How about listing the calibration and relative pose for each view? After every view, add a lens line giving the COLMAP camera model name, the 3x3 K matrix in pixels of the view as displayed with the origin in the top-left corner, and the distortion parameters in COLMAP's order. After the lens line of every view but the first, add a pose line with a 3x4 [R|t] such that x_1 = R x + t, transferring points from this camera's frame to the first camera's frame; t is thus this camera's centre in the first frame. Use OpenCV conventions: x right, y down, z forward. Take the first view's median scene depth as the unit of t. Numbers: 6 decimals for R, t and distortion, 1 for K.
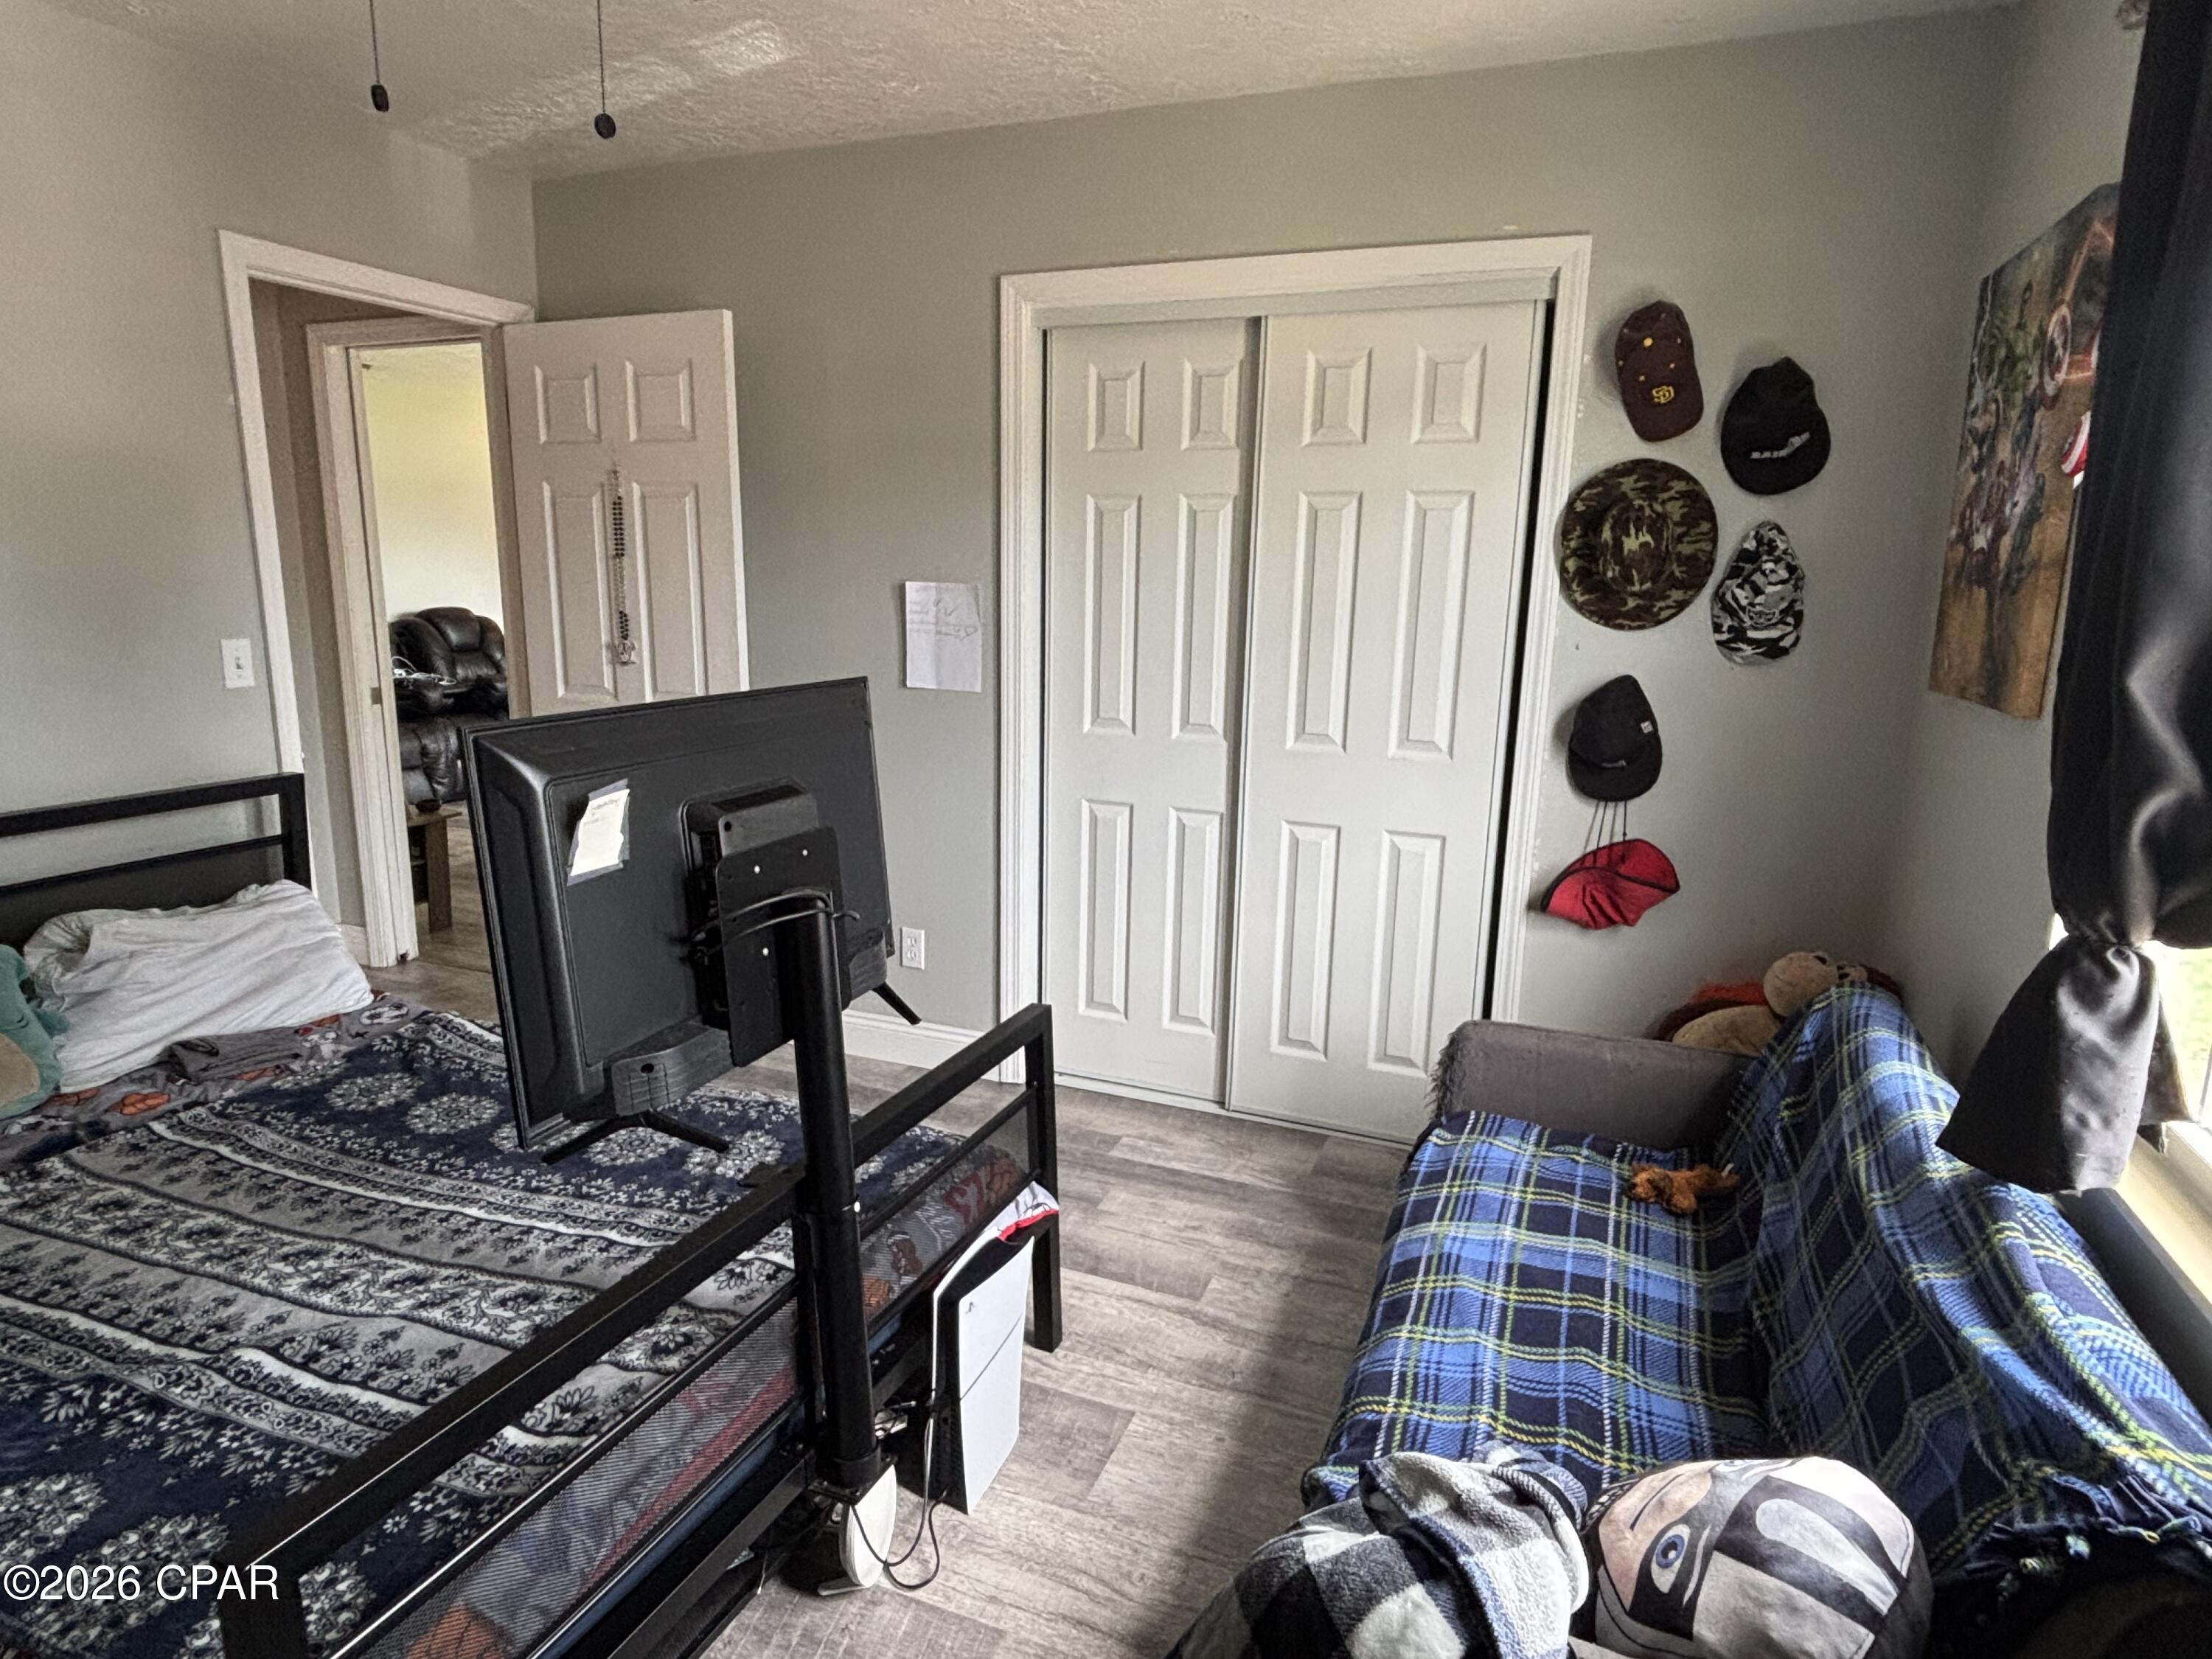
lens RADIAL K [[1308.5, 0, 1106.0], [0, 1308.5, 829.5], [0, 0, 1]] dist [-0.005438, -0.000647]
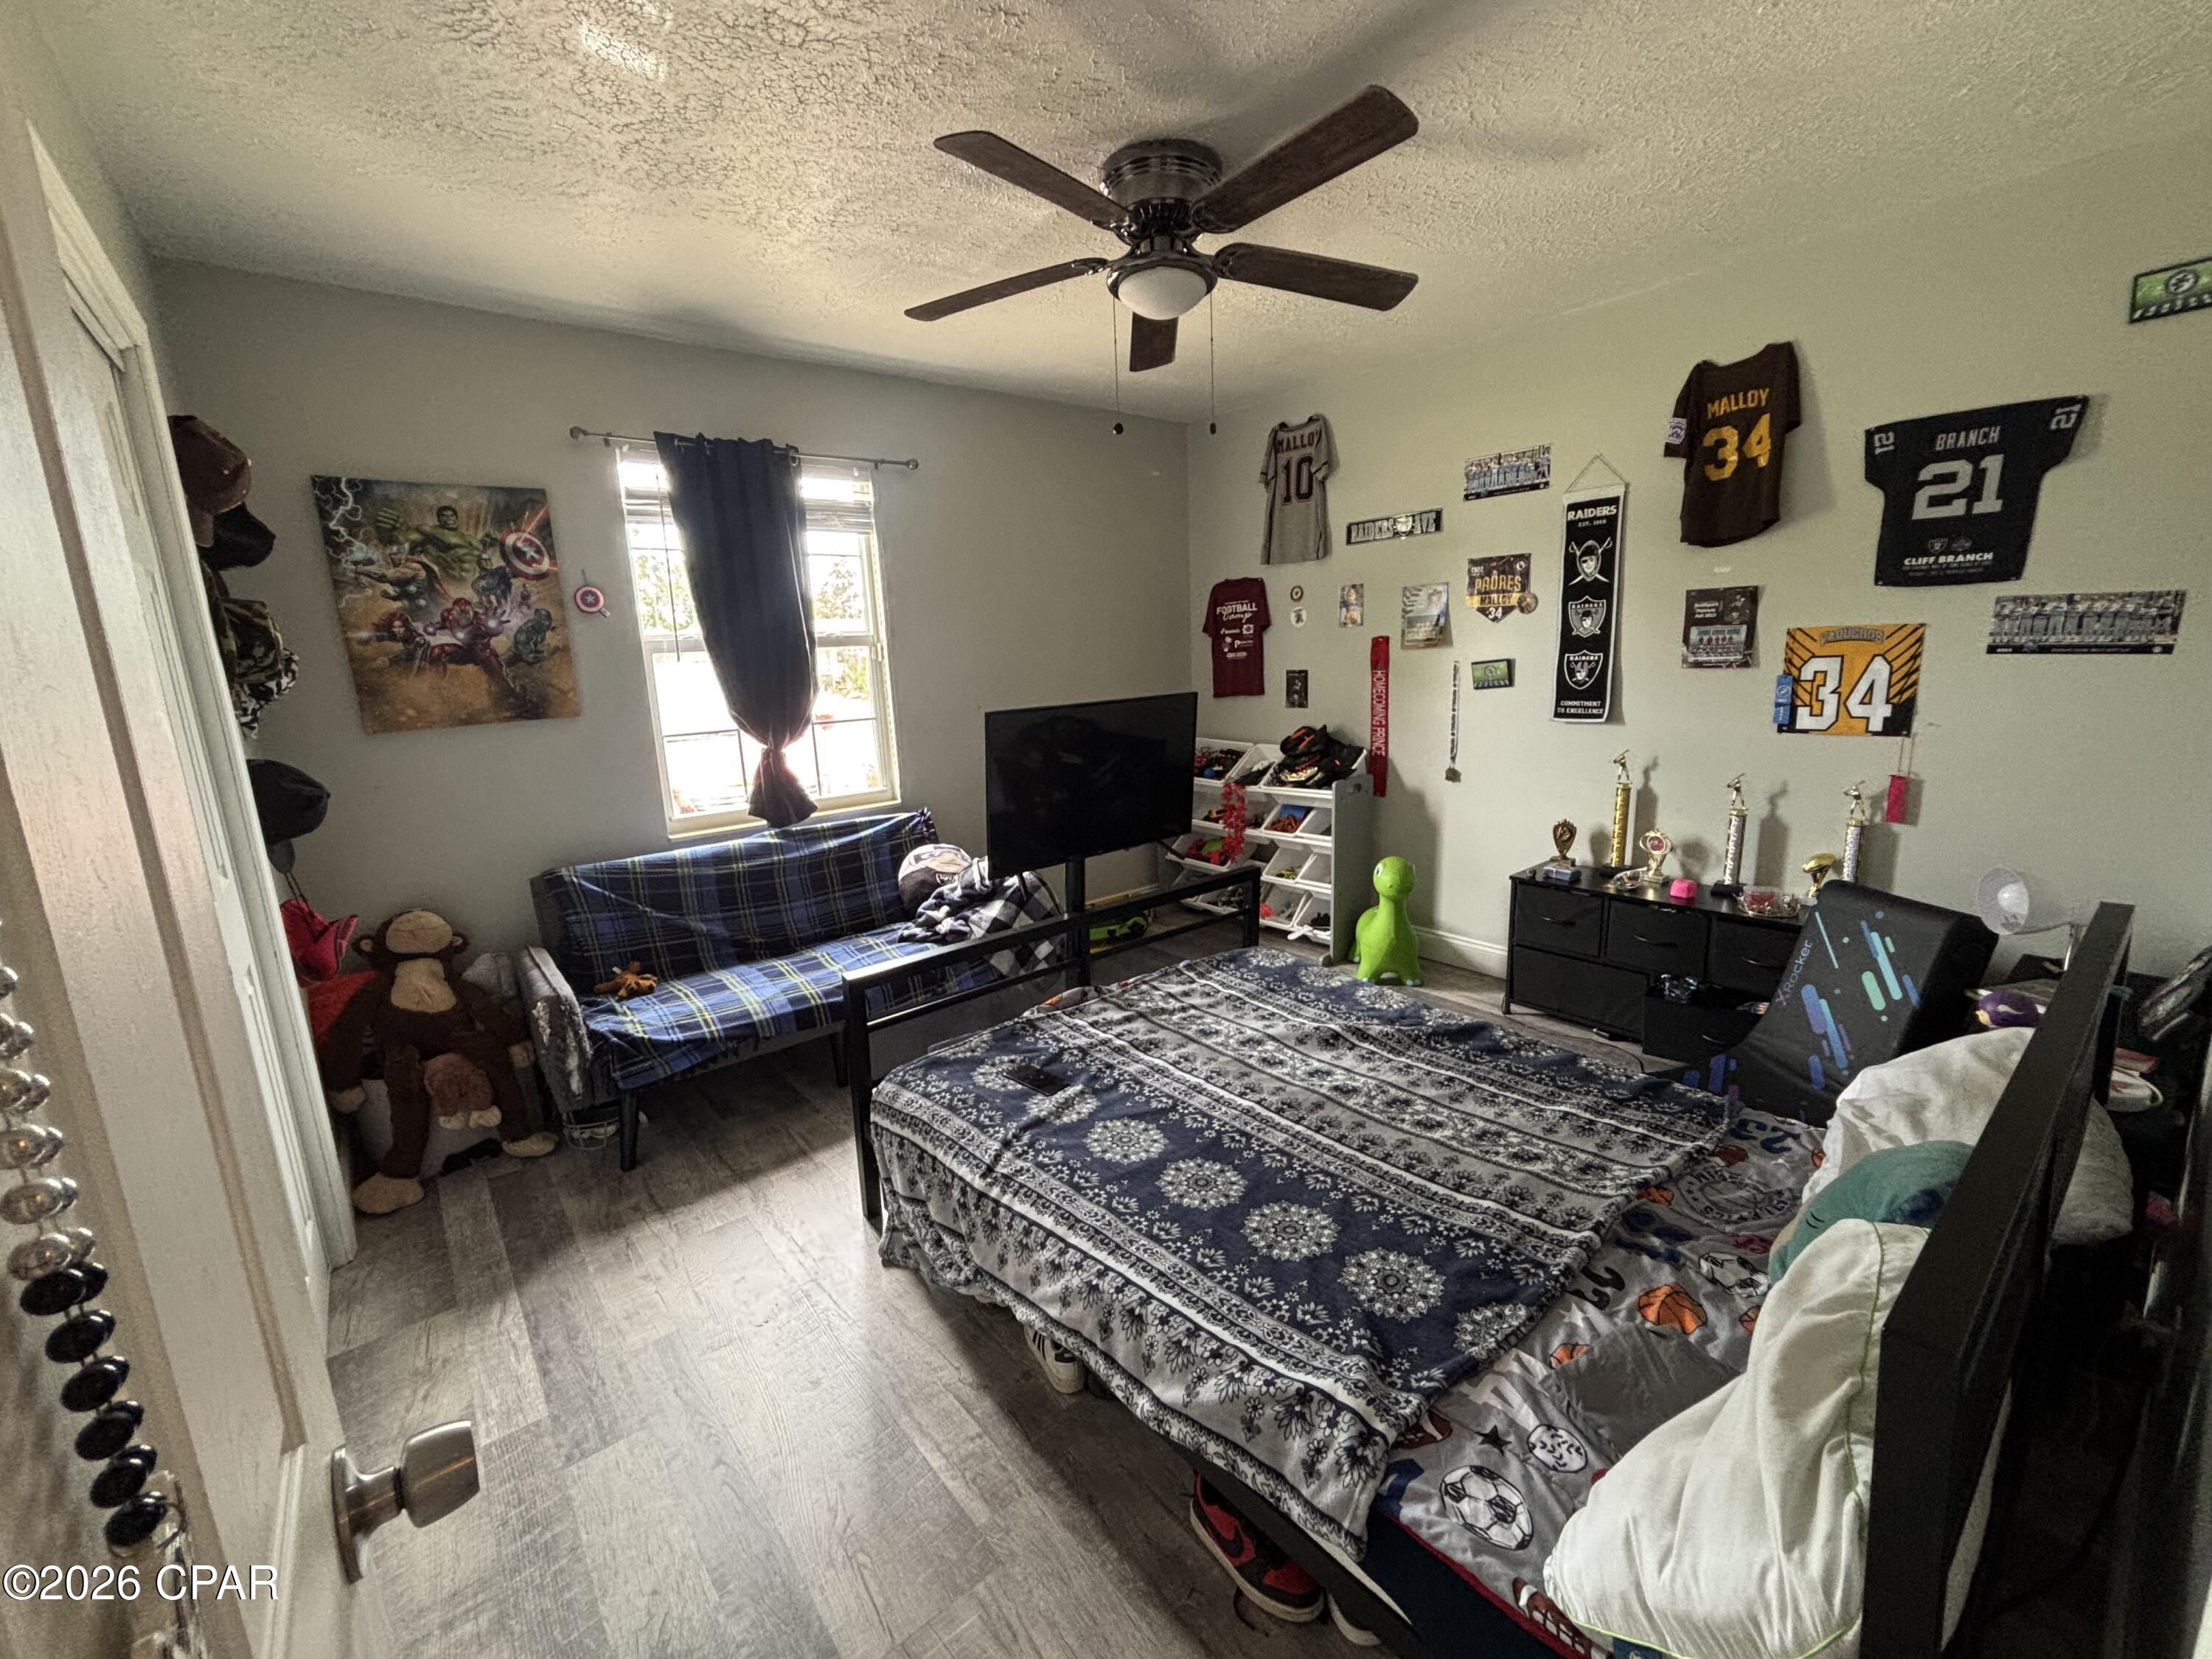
lens RADIAL K [[904.9, 0, 1106.0], [0, 904.9, 829.5], [0, 0, 1]] dist [0.001916, 0.000057]
pose [[-0.881239, -0.080721, 0.465728, -0.797982], [0.115067, 0.919032, 0.377015, -0.364605], [-0.458452, 0.385830, -0.800598, 1.769931]]
